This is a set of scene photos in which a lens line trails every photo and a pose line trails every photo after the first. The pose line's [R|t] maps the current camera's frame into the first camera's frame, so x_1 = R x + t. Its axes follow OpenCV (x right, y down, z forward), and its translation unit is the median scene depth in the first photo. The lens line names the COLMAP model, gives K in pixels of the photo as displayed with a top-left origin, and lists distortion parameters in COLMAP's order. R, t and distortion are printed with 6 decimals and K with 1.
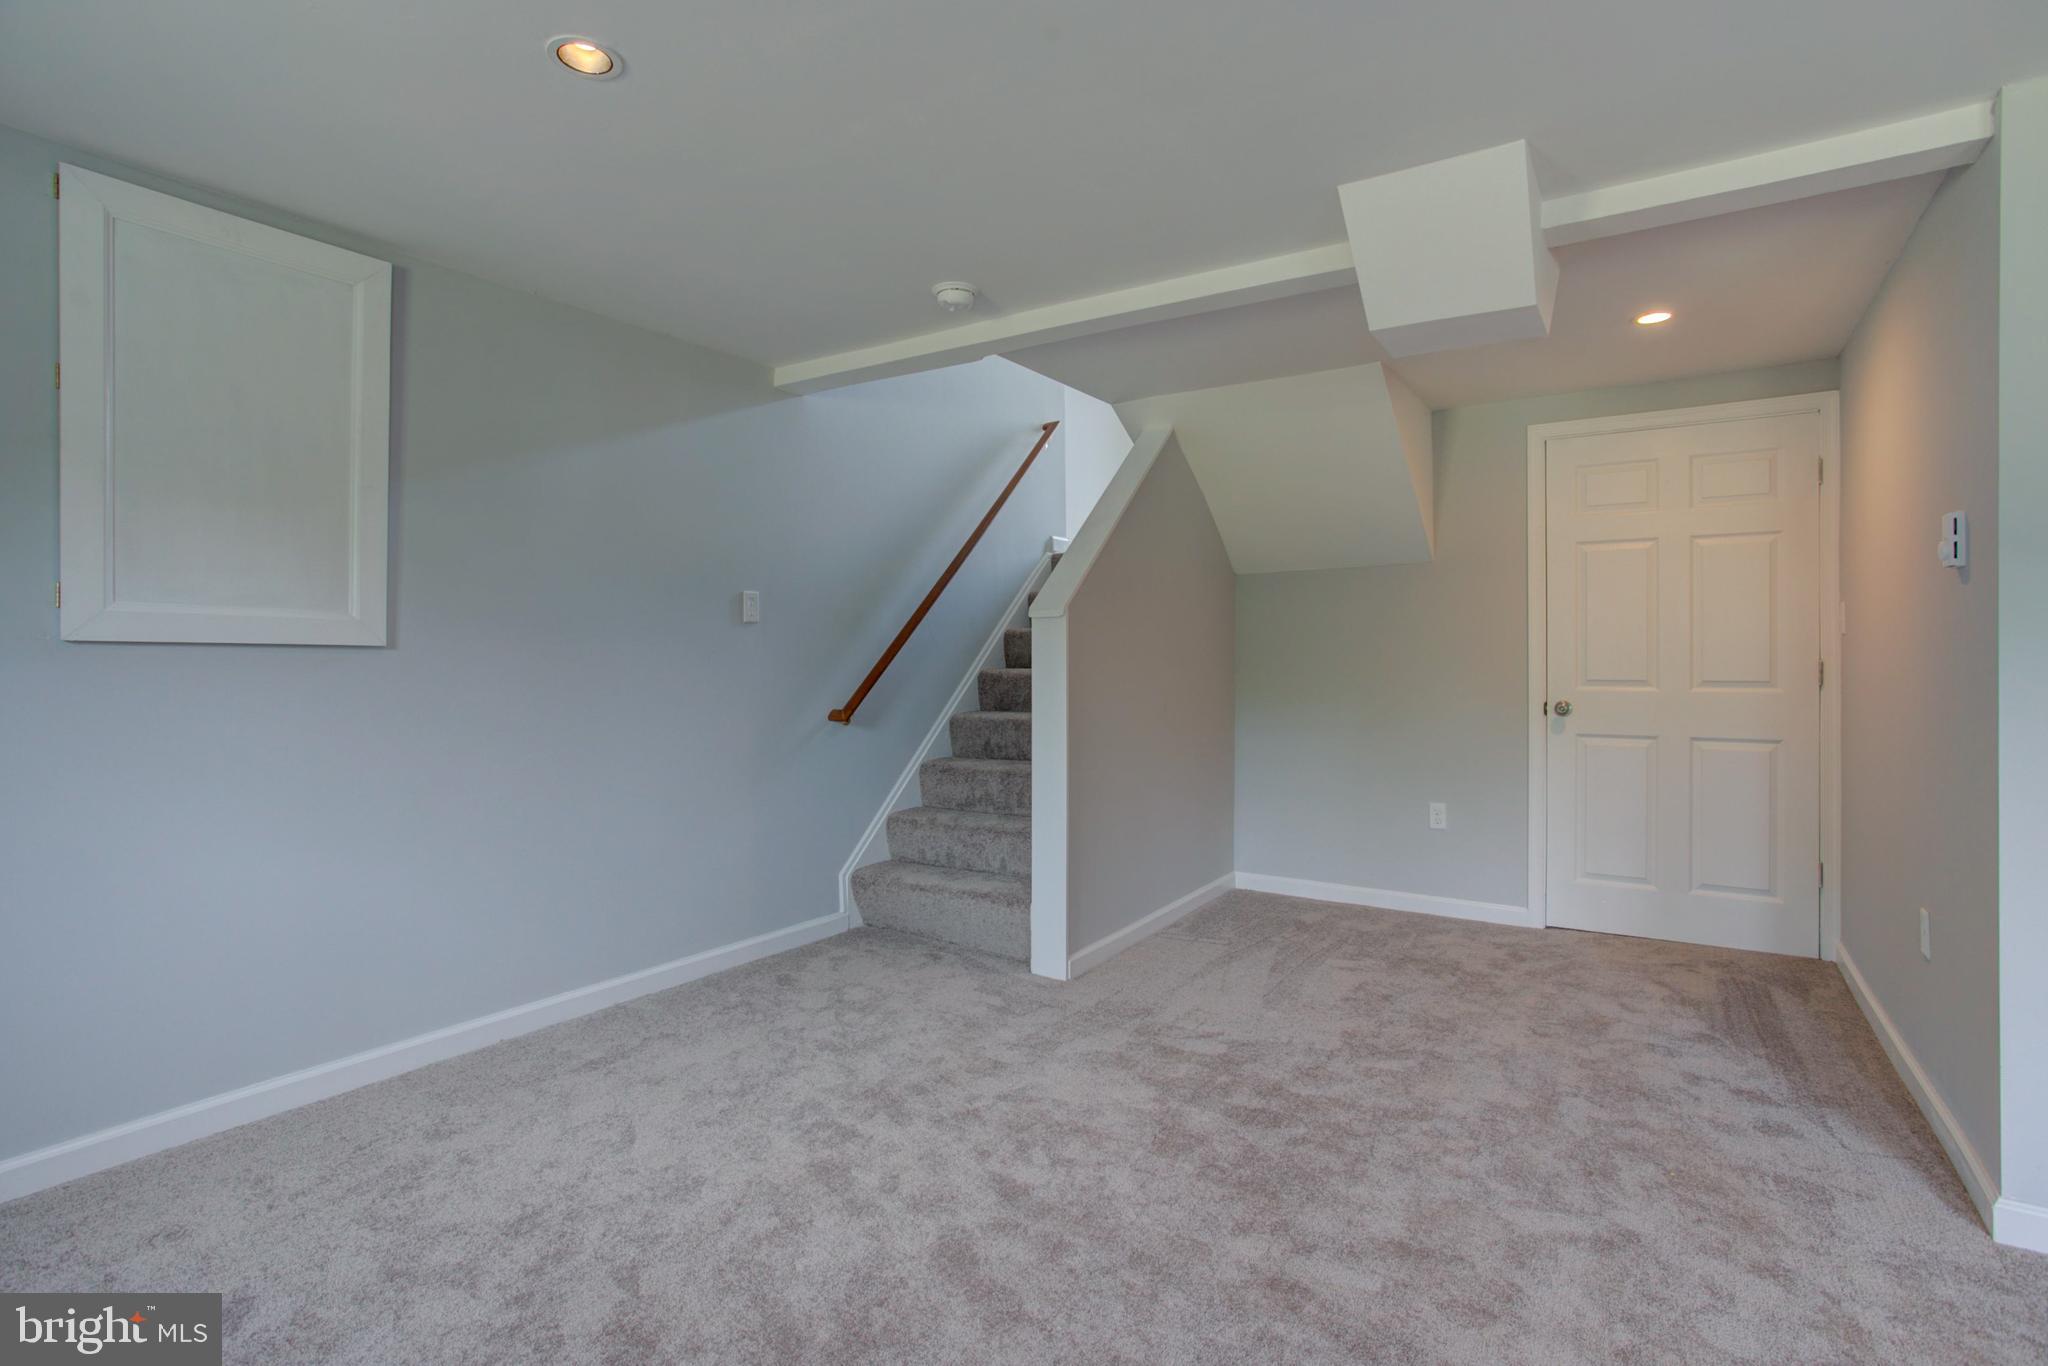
lens RADIAL K [[995.8, 0, 1039.2], [0, 995.8, 675.0], [0, 0, 1]] dist [-0.060968, 0.031031]
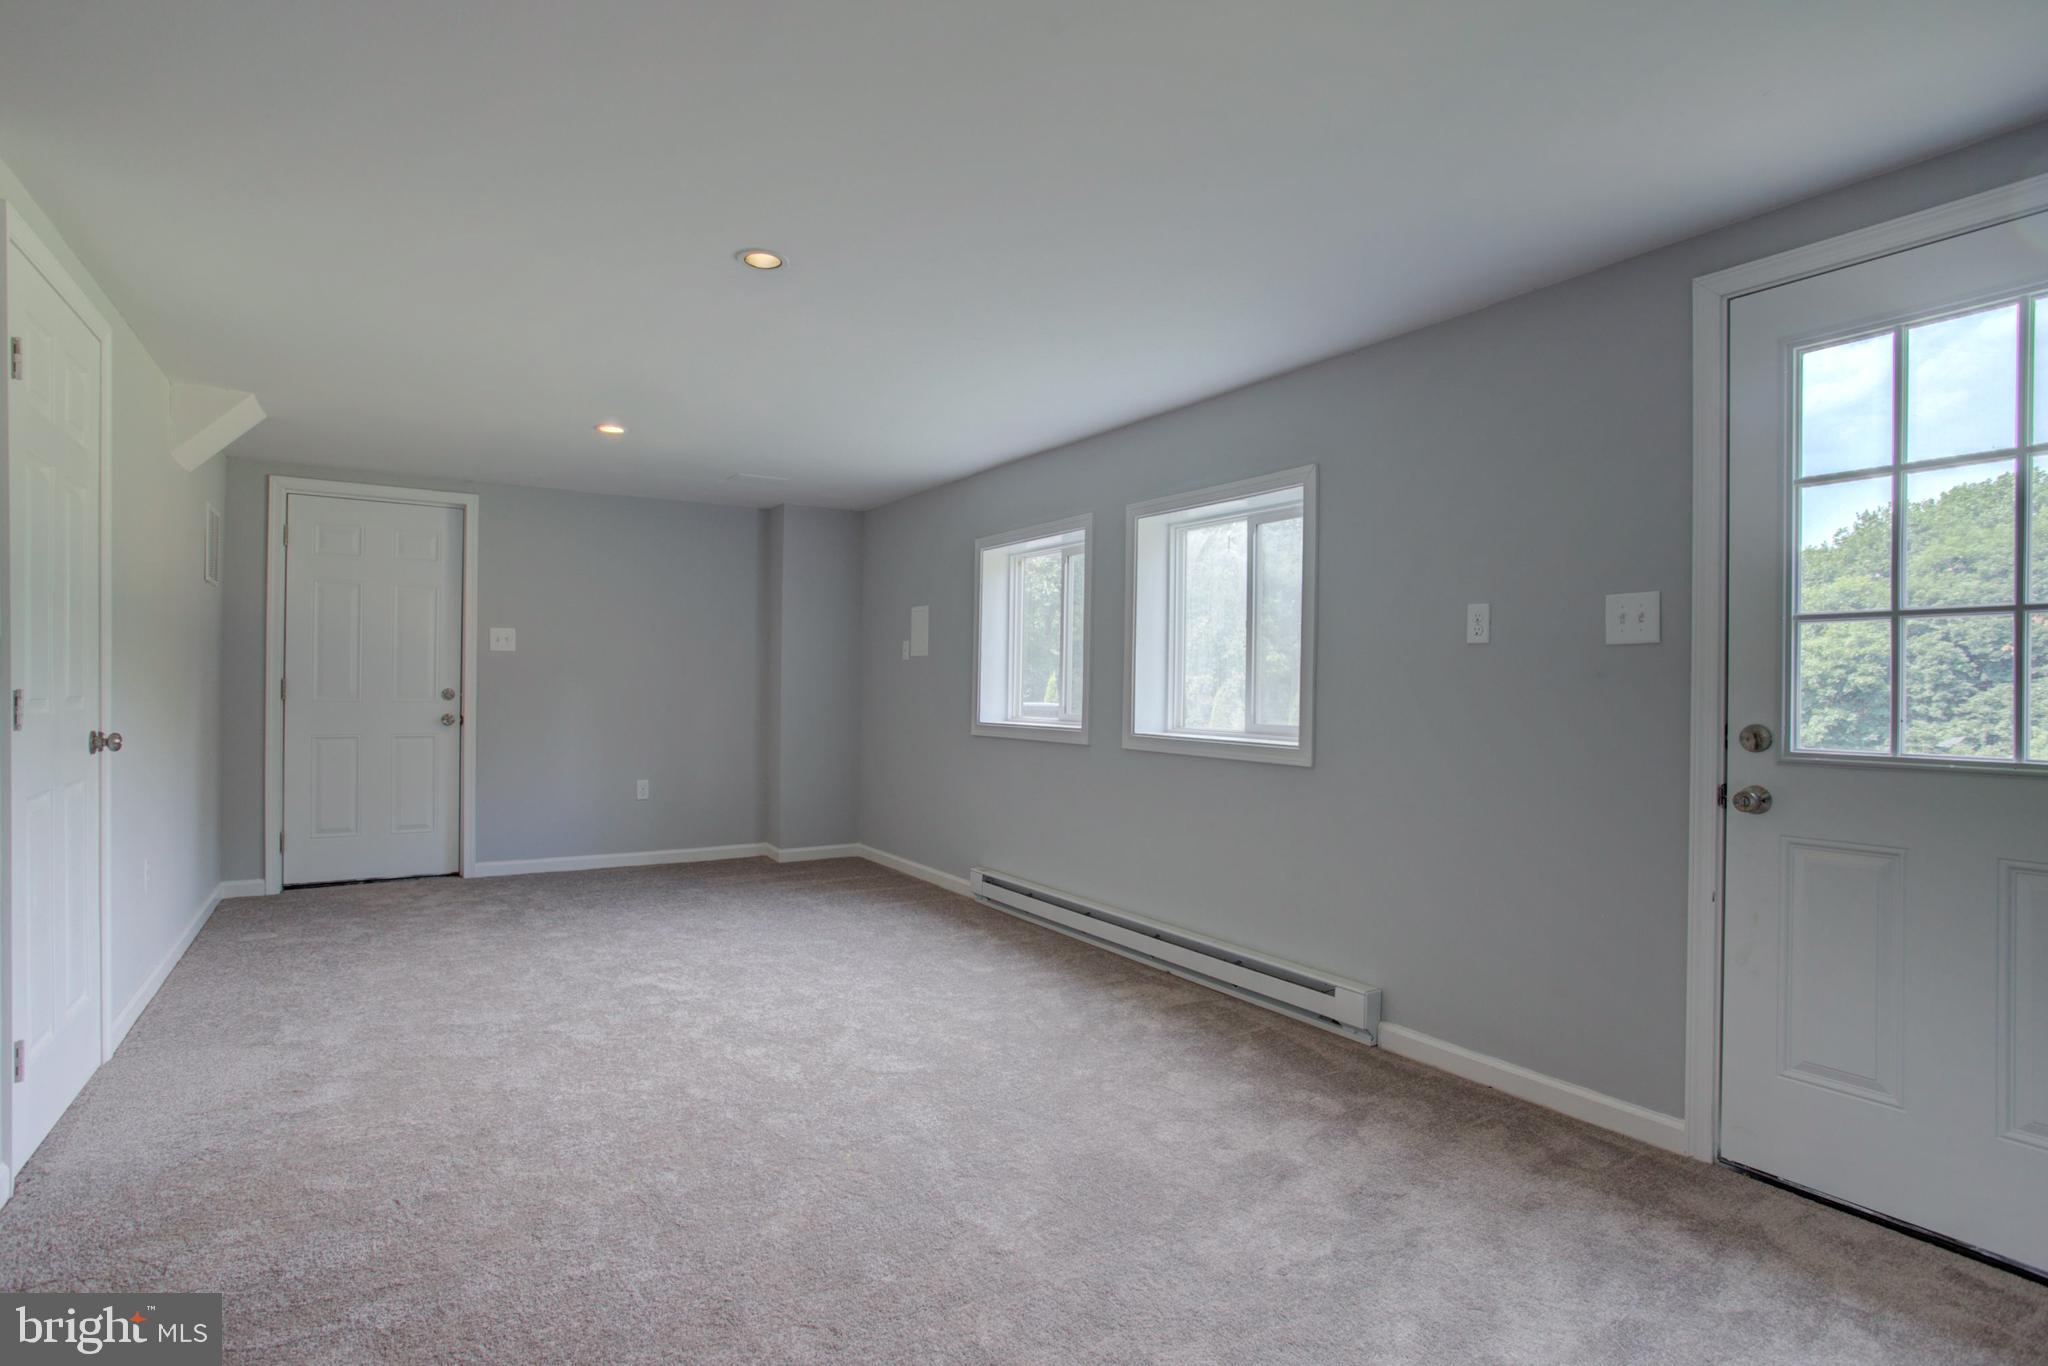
lens RADIAL K [[995.8, 0, 1025.5], [0, 995.8, 683.2], [0, 0, 1]] dist [-0.060968, 0.031031]
pose [[-0.900620, -0.005626, 0.434571, -0.267007], [-0.001487, 0.999950, 0.009865, -0.010477], [-0.434605, 0.008238, -0.900583, 0.868703]]
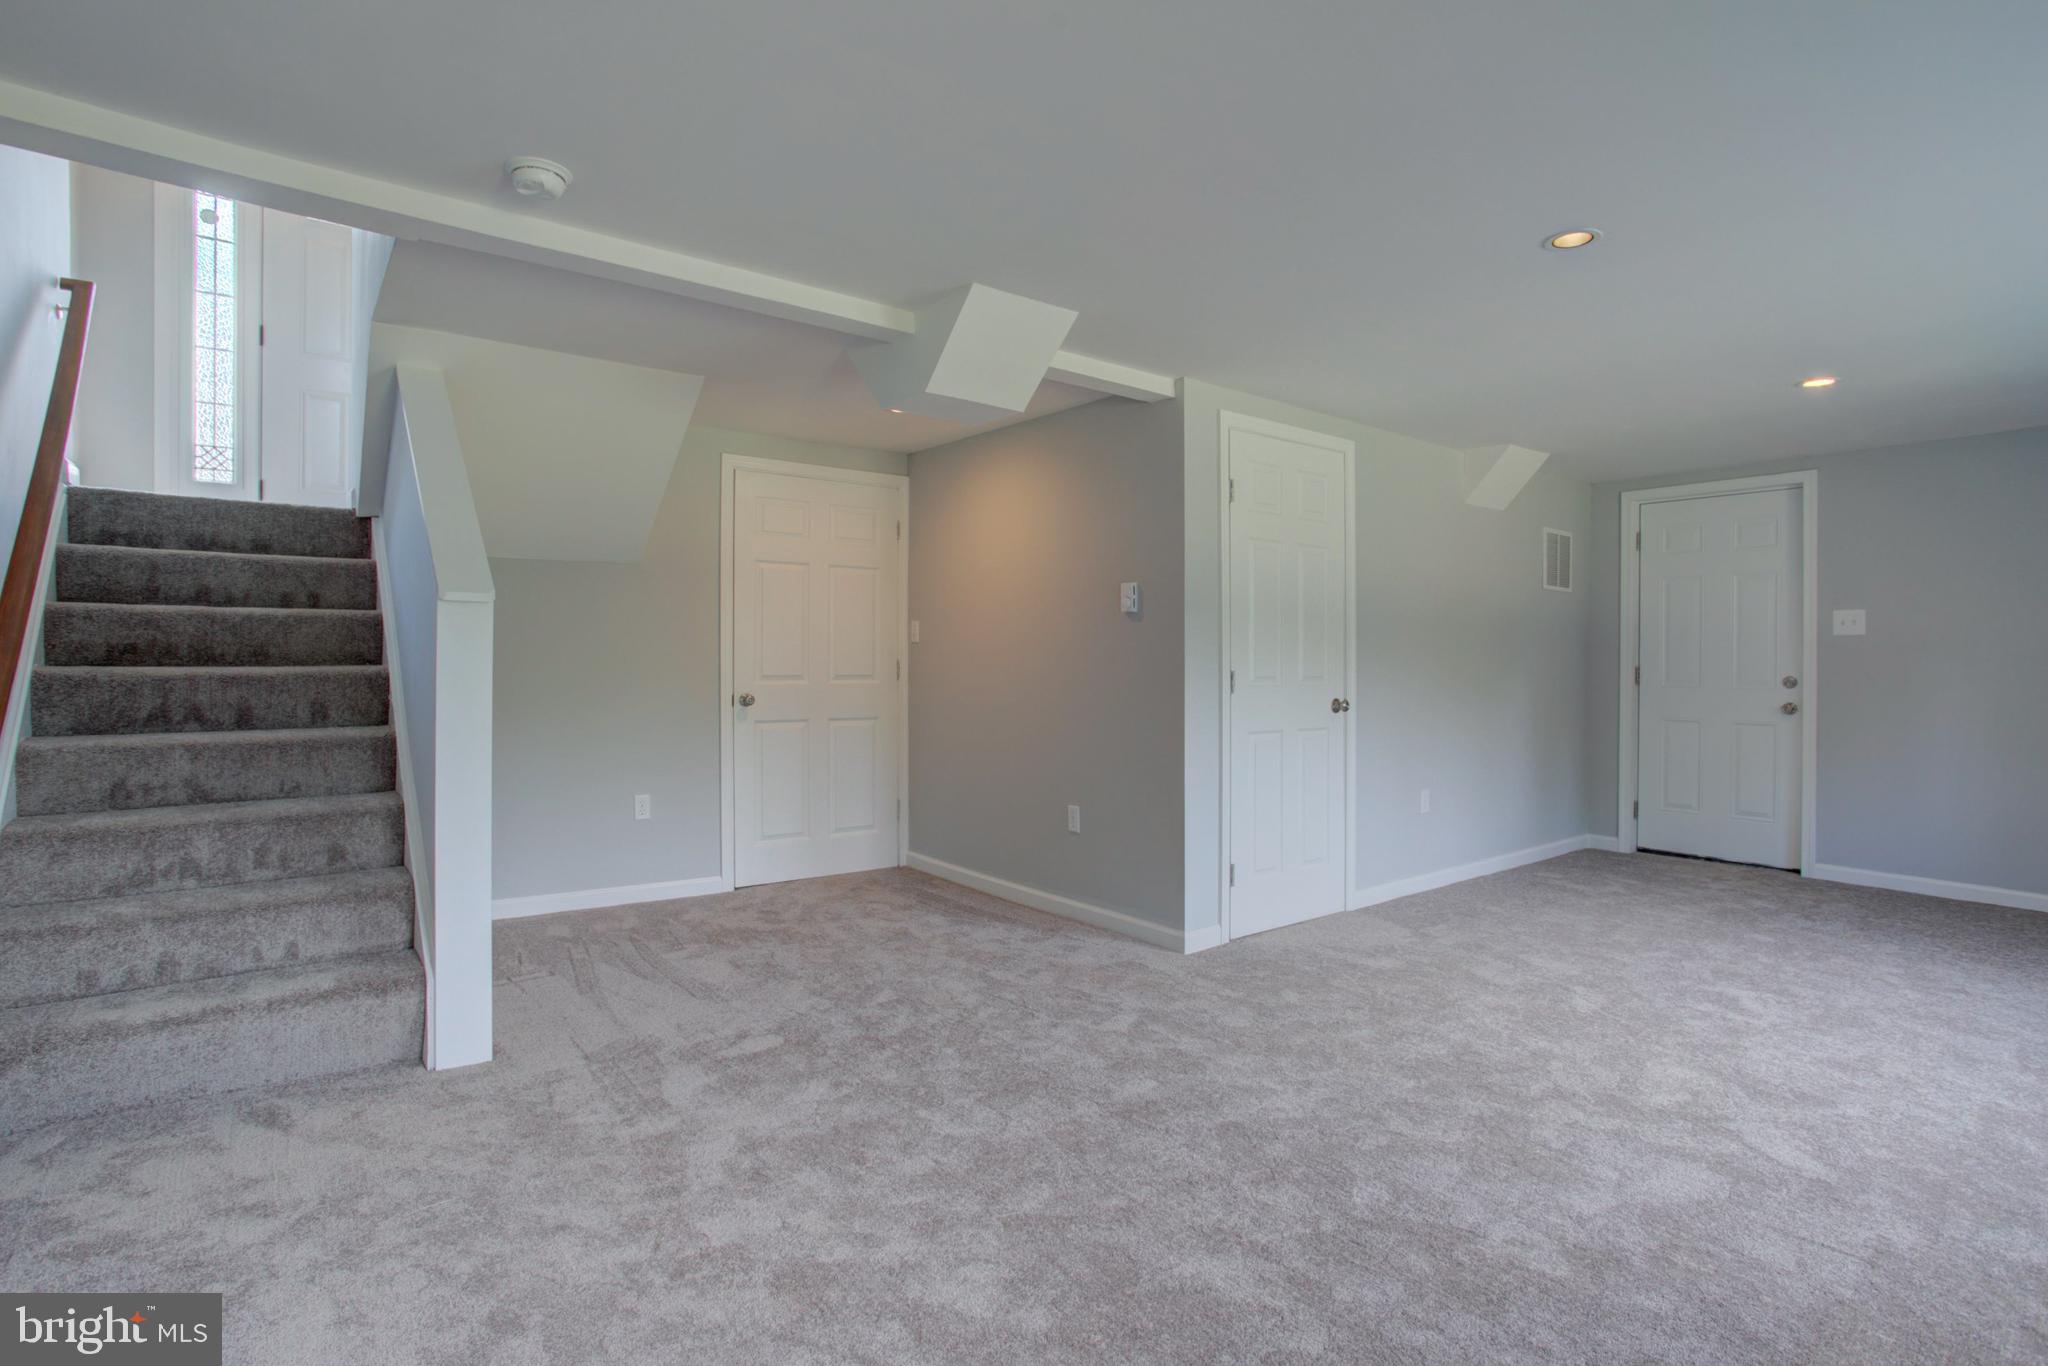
lens RADIAL K [[995.8, 0, 1029.6], [0, 995.8, 665.1], [0, 0, 1]] dist [-0.060968, 0.031031]
pose [[0.339751, 0.001019, 0.940515, -0.624660], [0.005468, 0.999980, -0.003058, -0.003270], [-0.940499, 0.006182, 0.339739, 0.366256]]
